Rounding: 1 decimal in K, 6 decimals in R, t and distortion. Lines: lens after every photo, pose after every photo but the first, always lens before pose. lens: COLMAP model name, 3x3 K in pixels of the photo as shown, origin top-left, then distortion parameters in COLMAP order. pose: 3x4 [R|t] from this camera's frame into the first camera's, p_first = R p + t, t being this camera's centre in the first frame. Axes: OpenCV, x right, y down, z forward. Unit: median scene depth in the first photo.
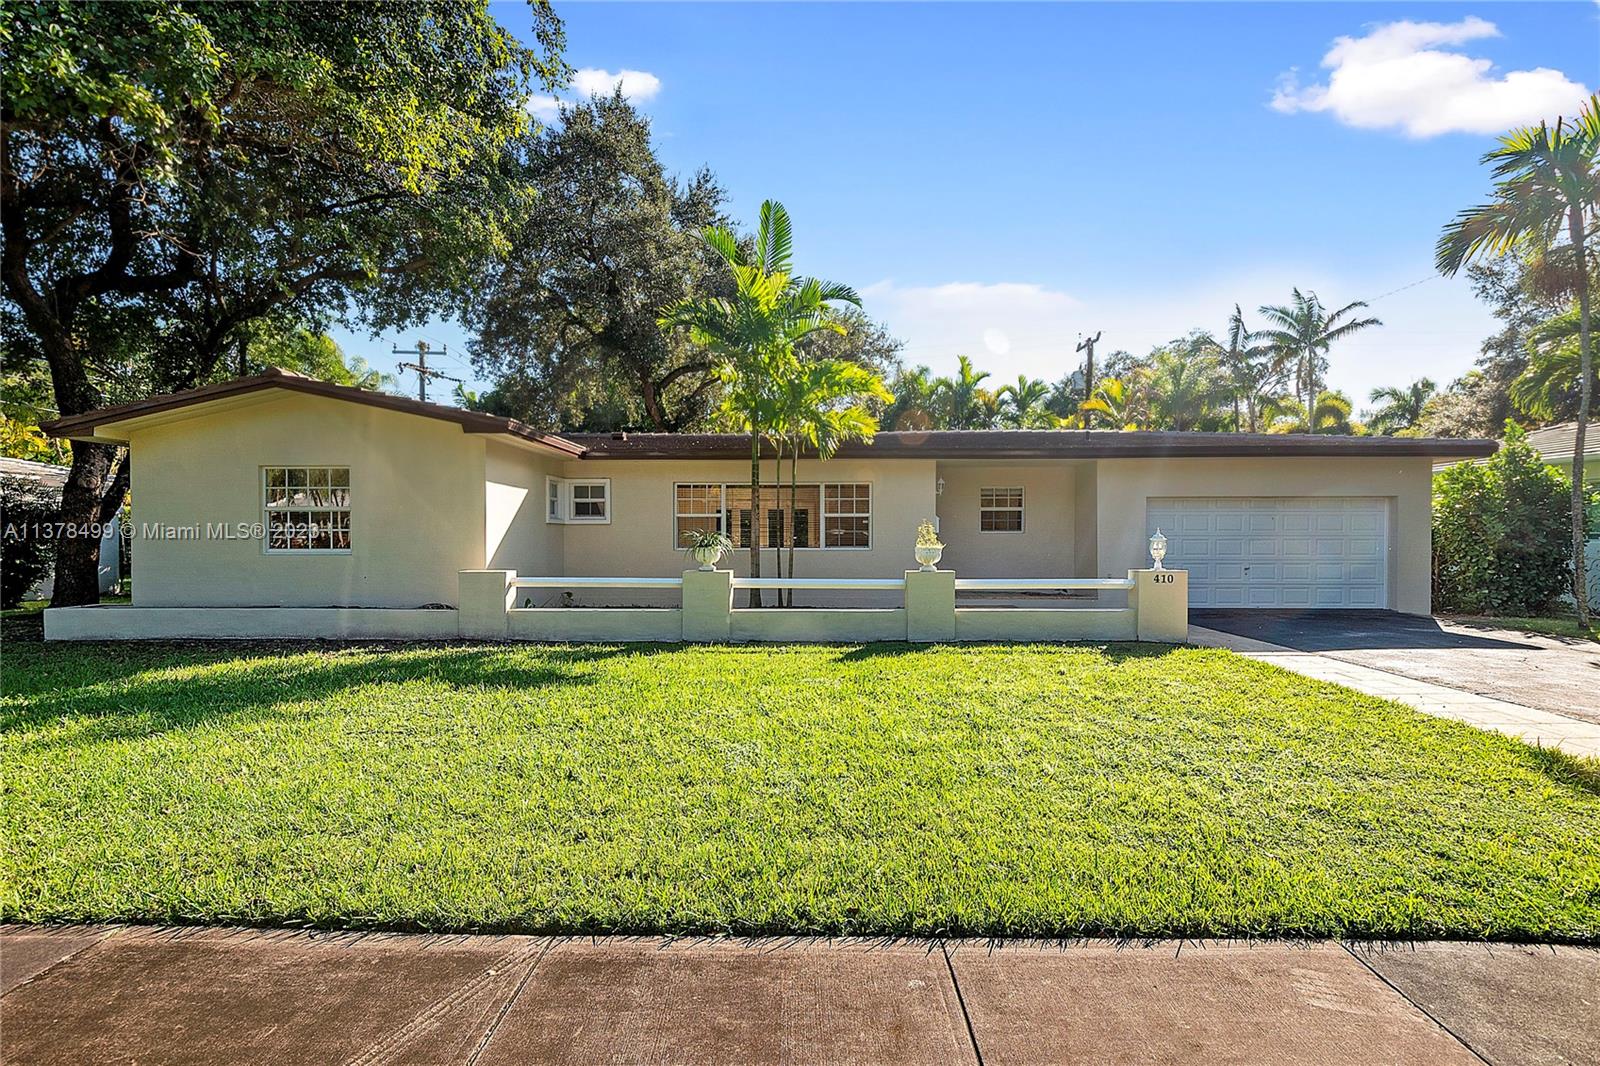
lens RADIAL K [[714.7, 0, 796.4], [0, 714.7, 536.6], [0, 0, 1]] dist [0.019568, -0.015445]
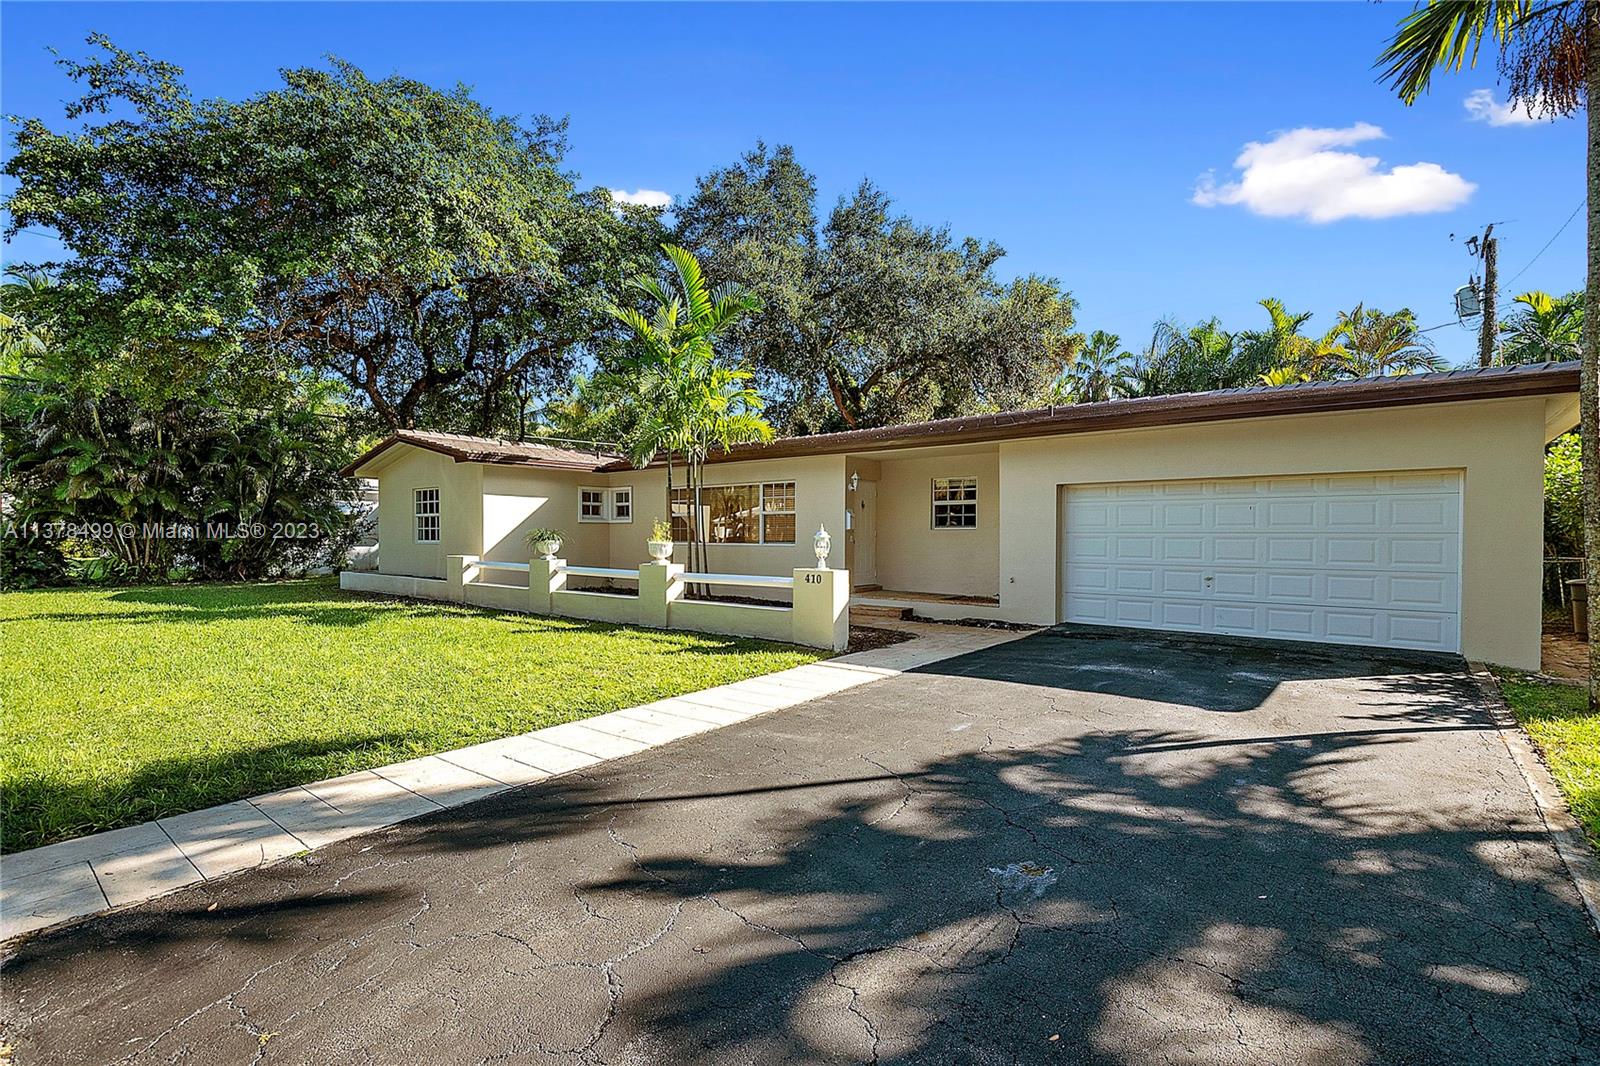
lens RADIAL K [[727.8, 0, 802.8], [0, 727.8, 544.4], [0, 0, 1]] dist [-0.002211, -0.000775]
pose [[0.799763, 0.010065, -0.600231, 0.754881], [0.000117, 0.999857, 0.016923, -0.001265], [0.600315, -0.013605, 0.799648, 0.171763]]
